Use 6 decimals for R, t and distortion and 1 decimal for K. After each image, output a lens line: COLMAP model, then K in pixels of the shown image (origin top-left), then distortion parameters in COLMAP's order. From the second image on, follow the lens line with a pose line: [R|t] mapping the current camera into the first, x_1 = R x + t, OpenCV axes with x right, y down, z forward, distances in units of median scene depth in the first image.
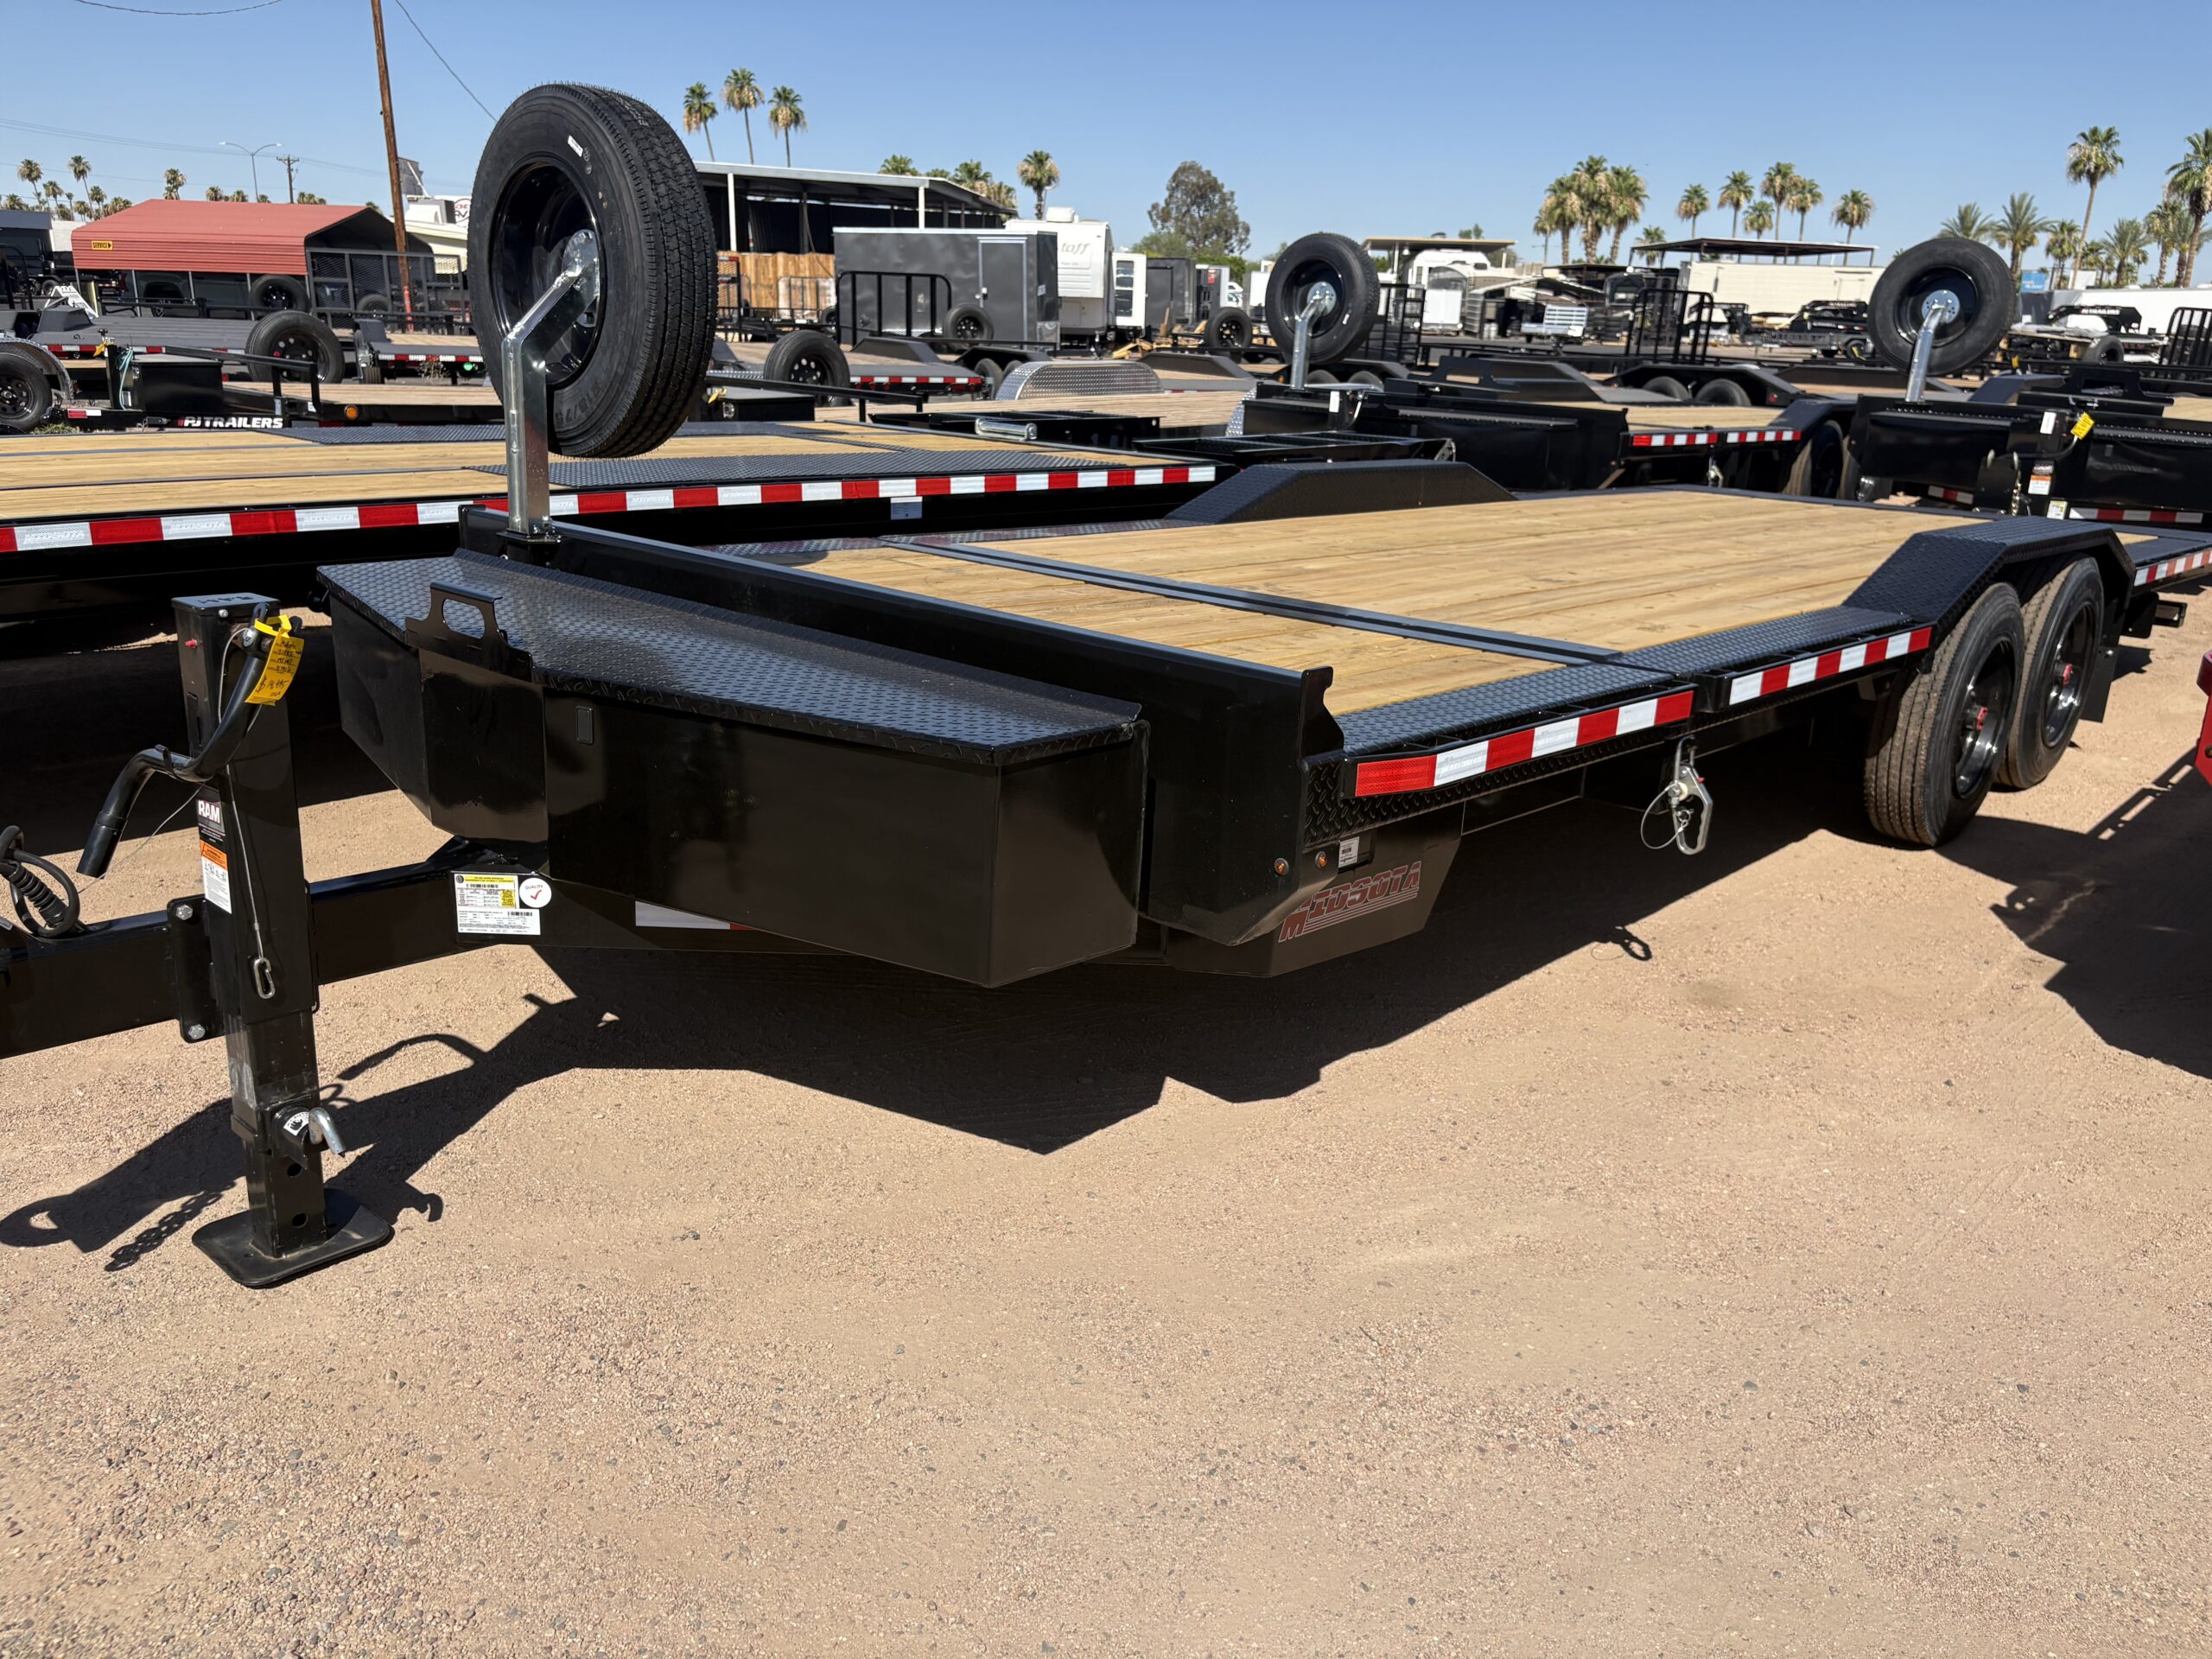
lens RADIAL K [[1671.7, 0, 1106.0], [0, 1671.7, 829.5], [0, 0, 1]] dist [0.005185, -0.023650]
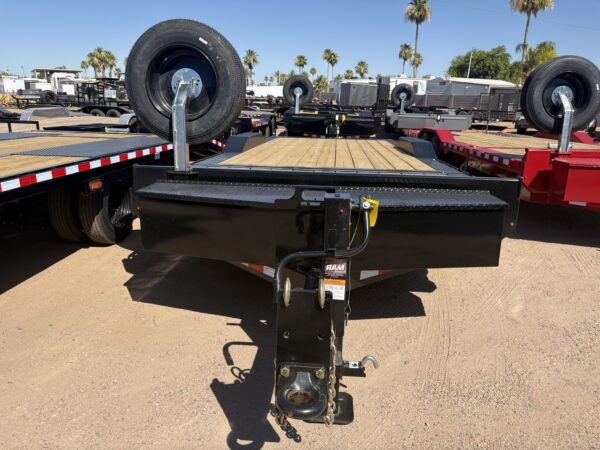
lens RADIAL K [[453.4, 0, 300.0], [0, 453.4, 225.0], [0, 0, 1]] dist [0.005185, -0.023650]
pose [[0.792509, -0.169735, 0.585764, -0.686589], [0.177277, 0.983130, 0.045033, -0.087568], [-0.583526, 0.068153, 0.809230, 0.256707]]
